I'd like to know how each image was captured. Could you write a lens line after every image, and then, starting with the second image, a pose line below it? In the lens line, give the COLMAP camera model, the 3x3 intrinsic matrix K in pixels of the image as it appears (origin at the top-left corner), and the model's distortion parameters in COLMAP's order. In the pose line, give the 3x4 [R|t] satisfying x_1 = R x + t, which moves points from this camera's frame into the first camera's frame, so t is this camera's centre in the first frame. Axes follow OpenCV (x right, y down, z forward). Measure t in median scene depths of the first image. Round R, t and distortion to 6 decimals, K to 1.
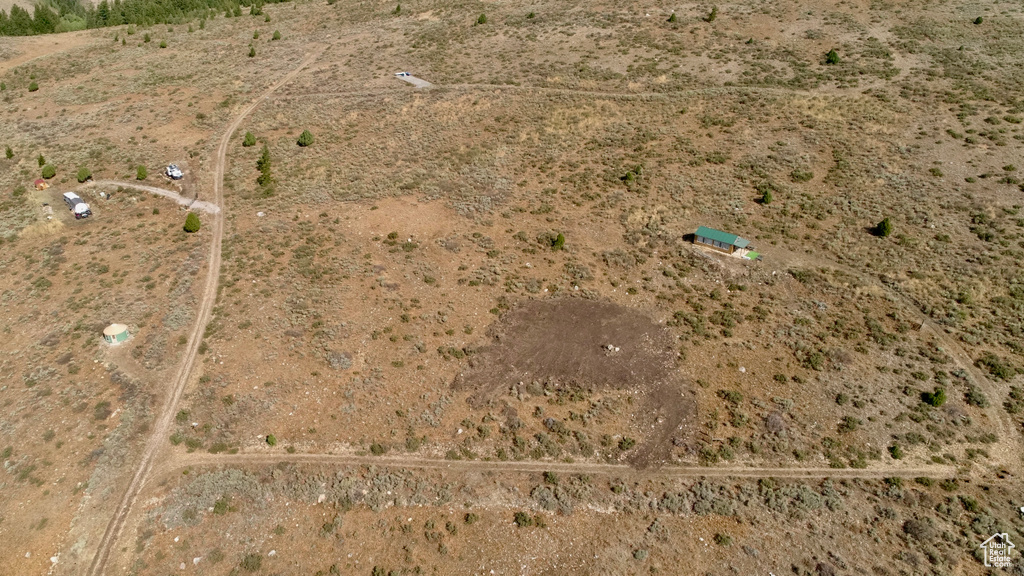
lens RADIAL K [[690.5, 0, 509.8], [0, 690.5, 290.0], [0, 0, 1]] dist [0.002931, -0.001506]
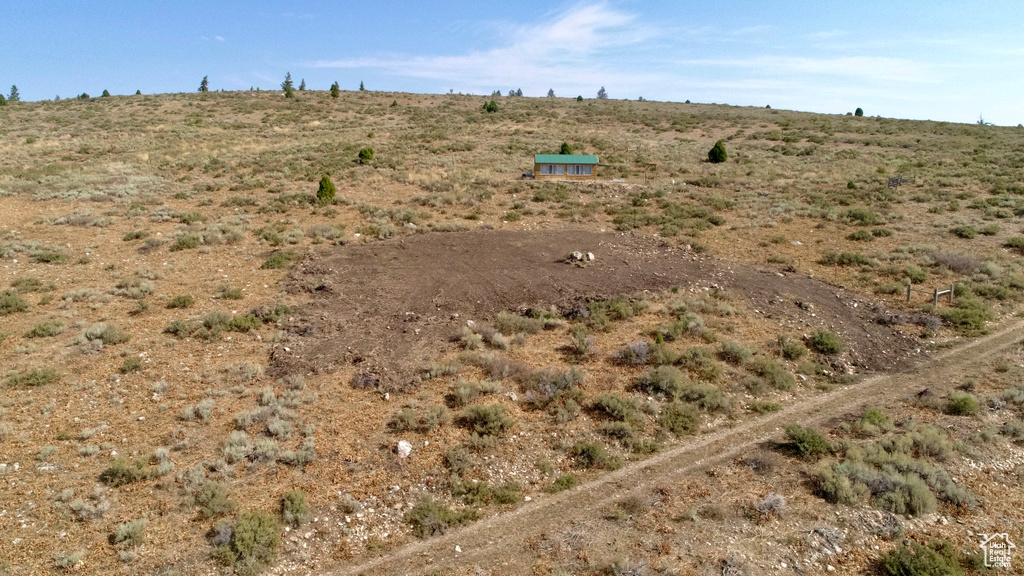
lens RADIAL K [[690.5, 0, 514.2], [0, 690.5, 284.5], [0, 0, 1]] dist [0.002931, -0.001506]
pose [[0.787677, -0.090010, 0.609478, -0.186417], [0.282804, 0.931712, -0.227891, 0.204041], [-0.547345, 0.351868, 0.759344, 0.691196]]
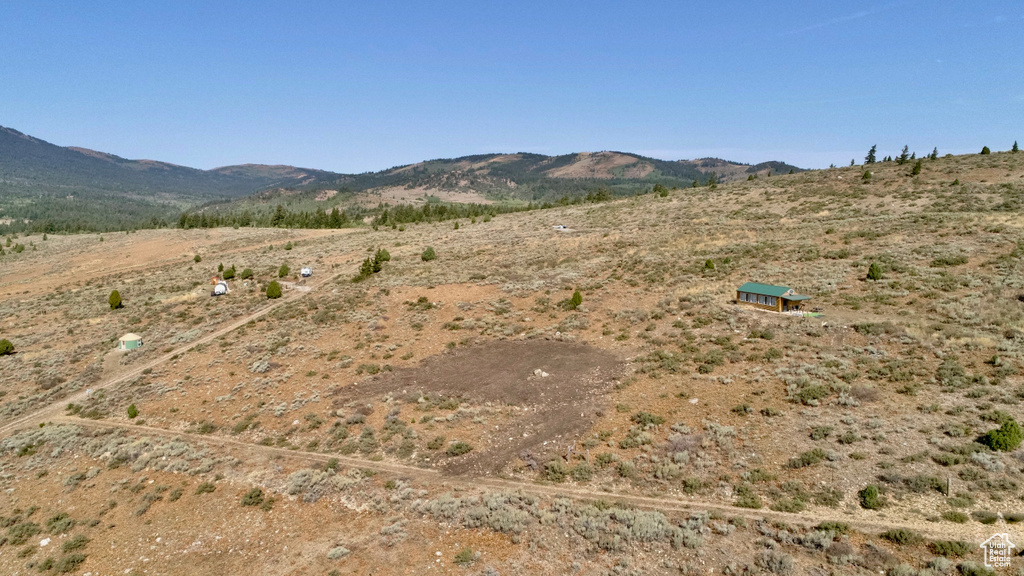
lens RADIAL K [[690.5, 0, 507.4], [0, 690.5, 287.6], [0, 0, 1]] dist [0.002931, -0.001506]
pose [[0.913066, 0.045888, -0.405221, 0.422258], [-0.191642, 0.925380, -0.327026, 0.253998], [0.359977, 0.376254, 0.853727, 0.339124]]
